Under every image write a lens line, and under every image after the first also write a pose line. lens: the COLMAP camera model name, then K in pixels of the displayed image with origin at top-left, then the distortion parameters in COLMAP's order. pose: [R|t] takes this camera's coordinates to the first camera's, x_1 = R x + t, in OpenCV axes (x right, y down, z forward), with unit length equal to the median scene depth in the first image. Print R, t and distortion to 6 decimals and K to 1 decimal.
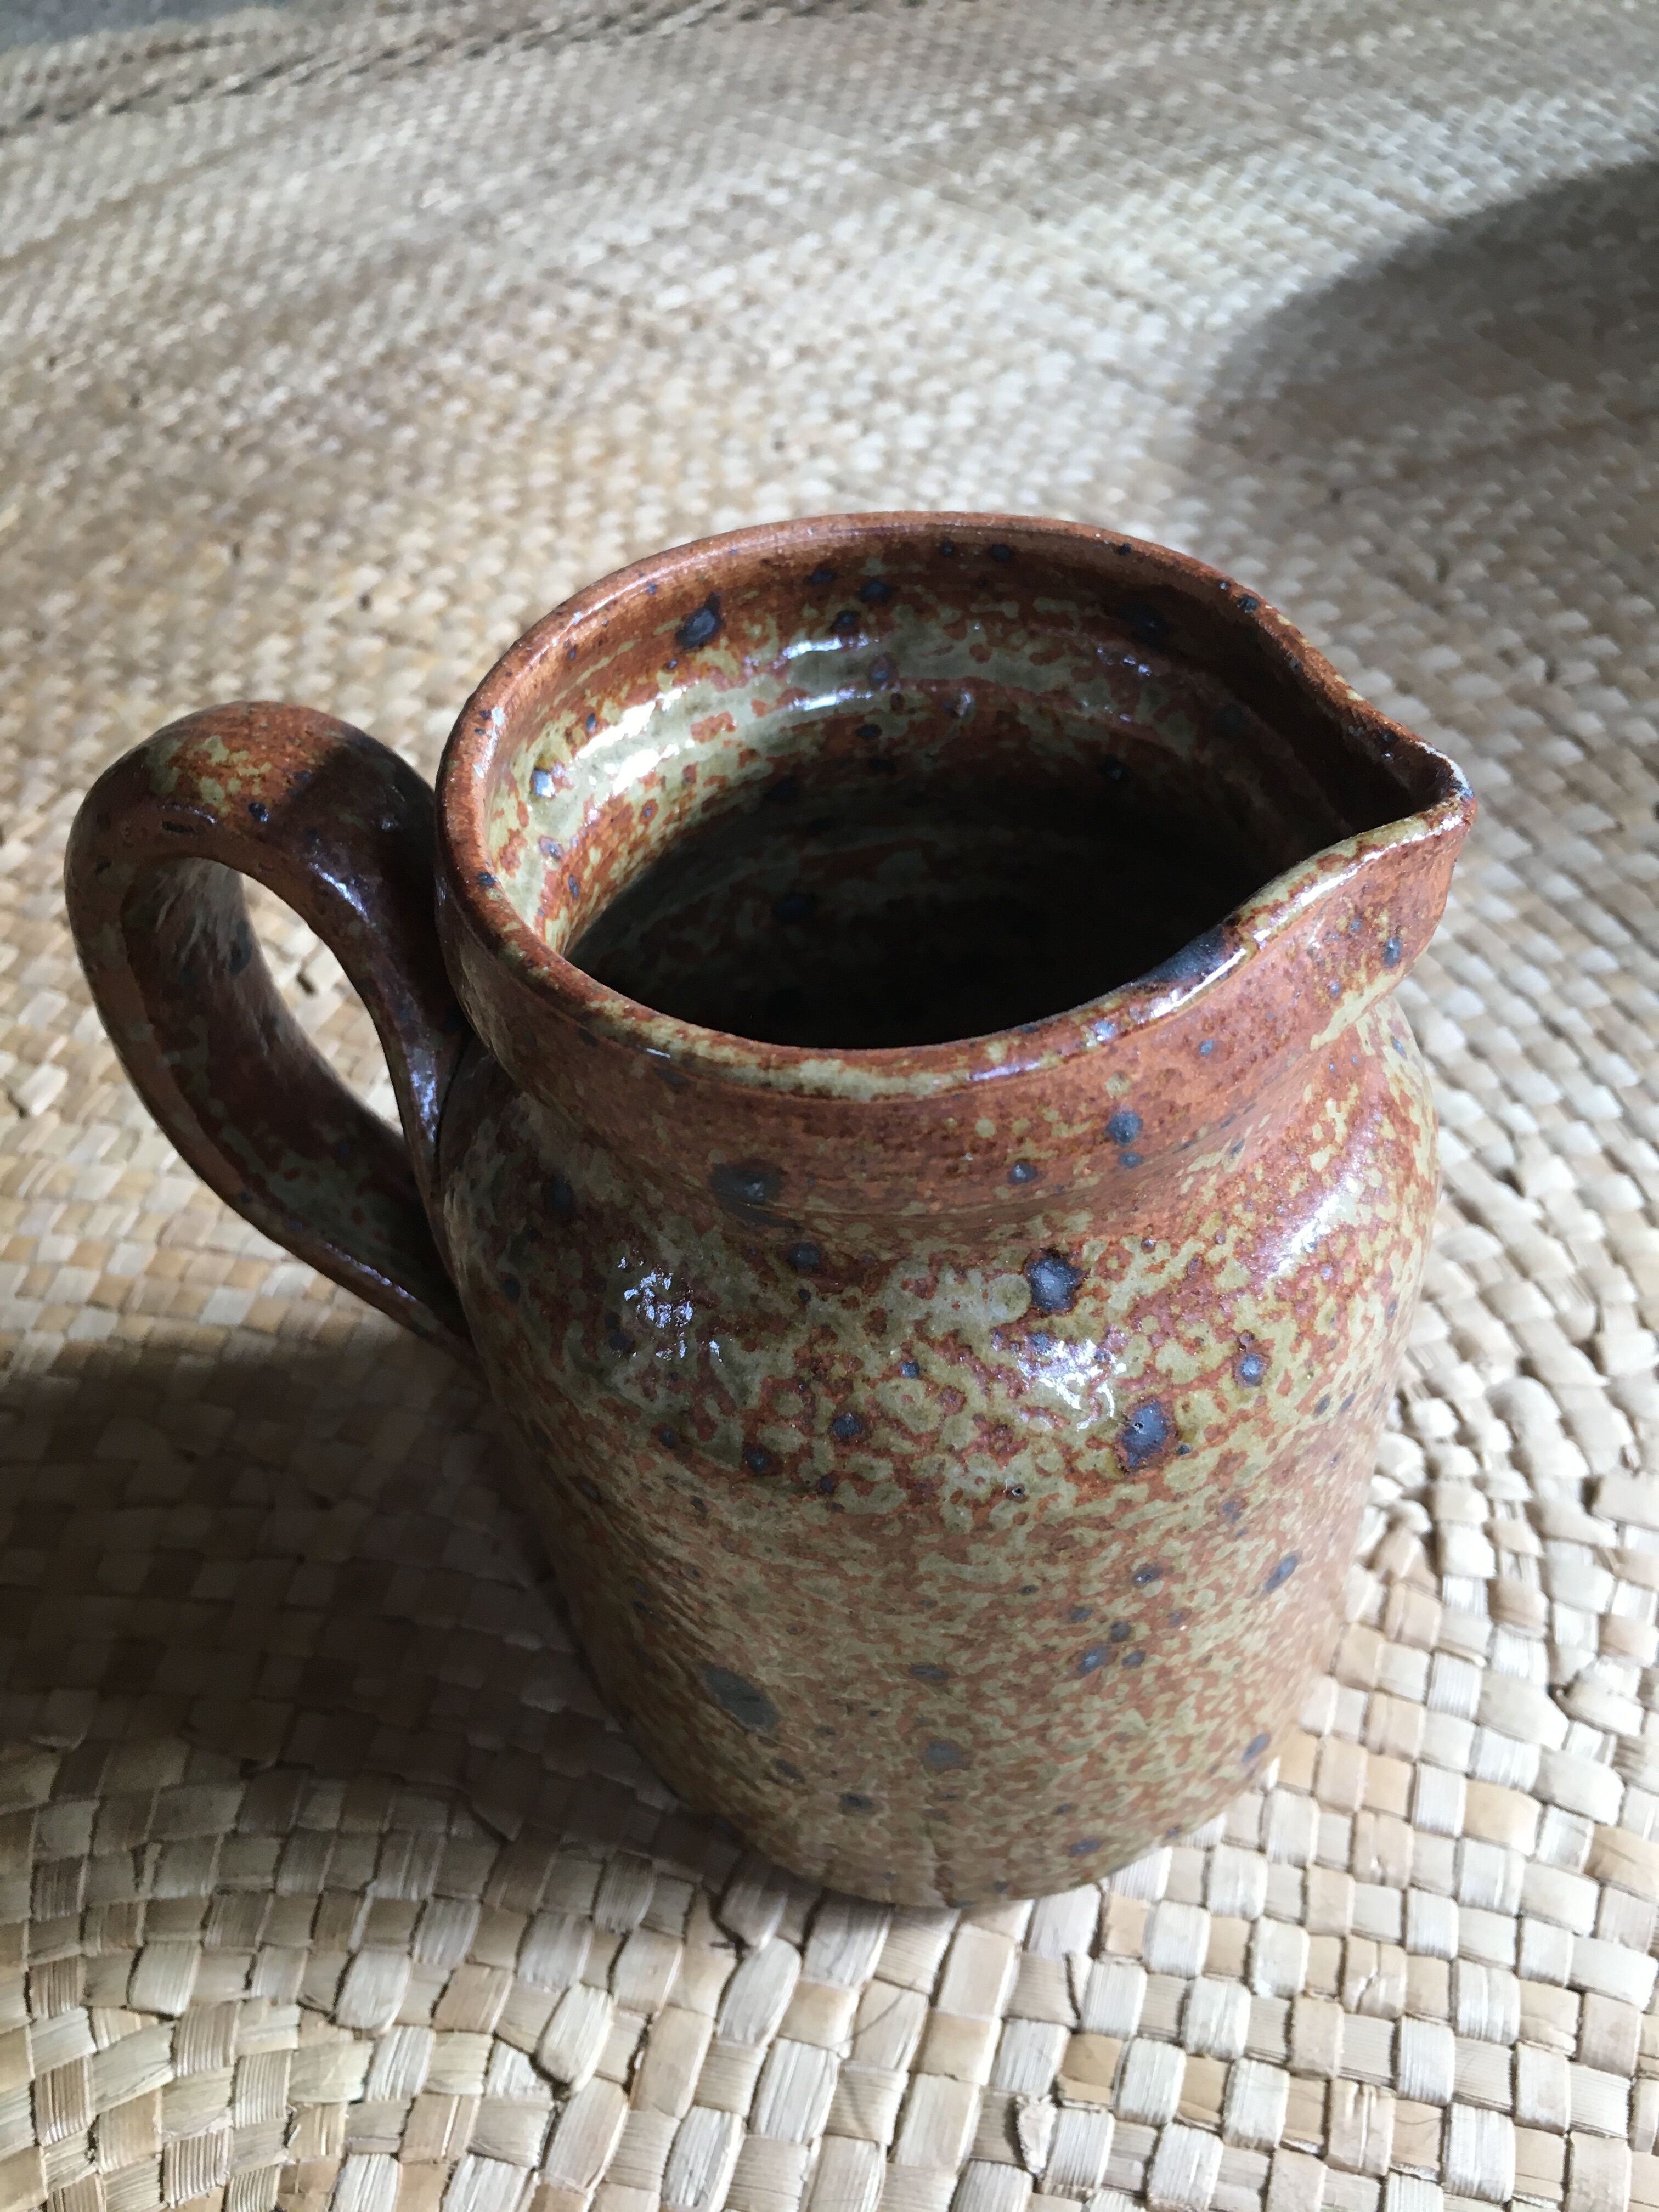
lens RADIAL K [[2088.0, 0, 829.5], [0, 2088.0, 1106.0], [0, 0, 1]] dist [0.012335, 0.004138]
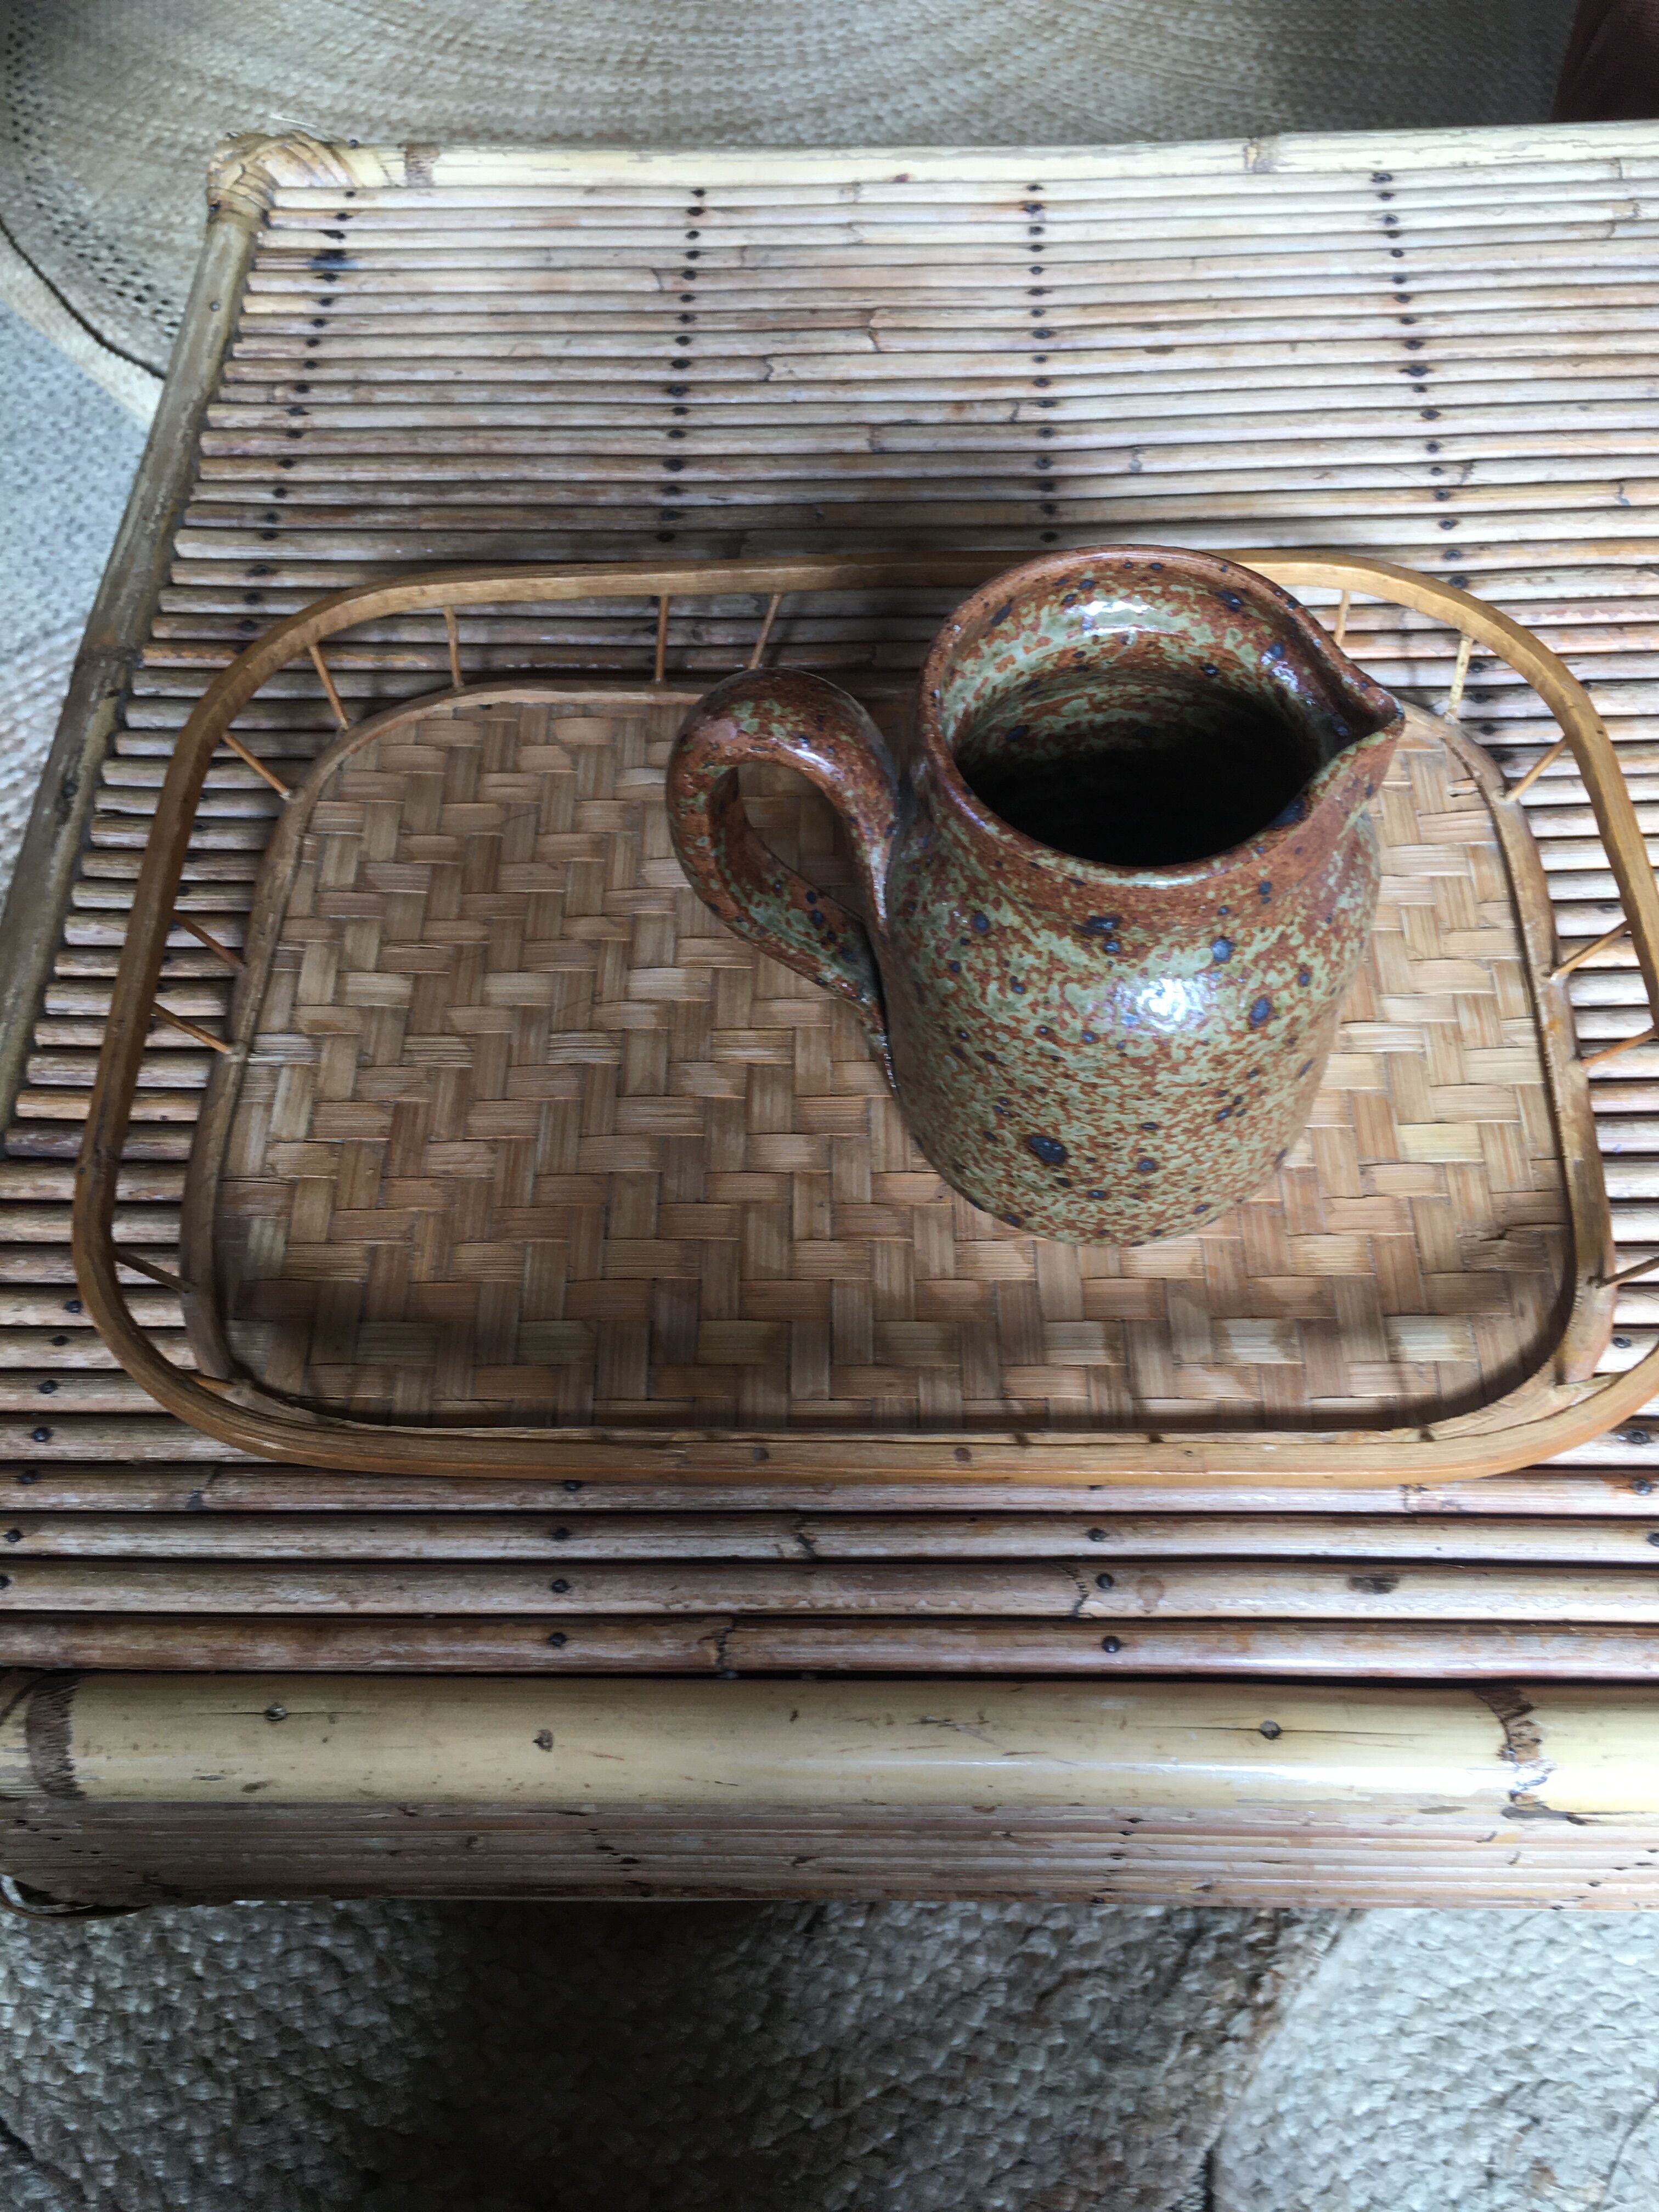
lens RADIAL K [[1885.0, 0, 823.4], [0, 1885.0, 1179.3], [0, 0, 1]] dist [0.031844, -0.107206]
pose [[0.995808, -0.084253, 0.035597, -0.397700], [0.072606, 0.964855, 0.252554, -0.213657], [-0.055624, -0.248910, 0.966928, -0.972860]]
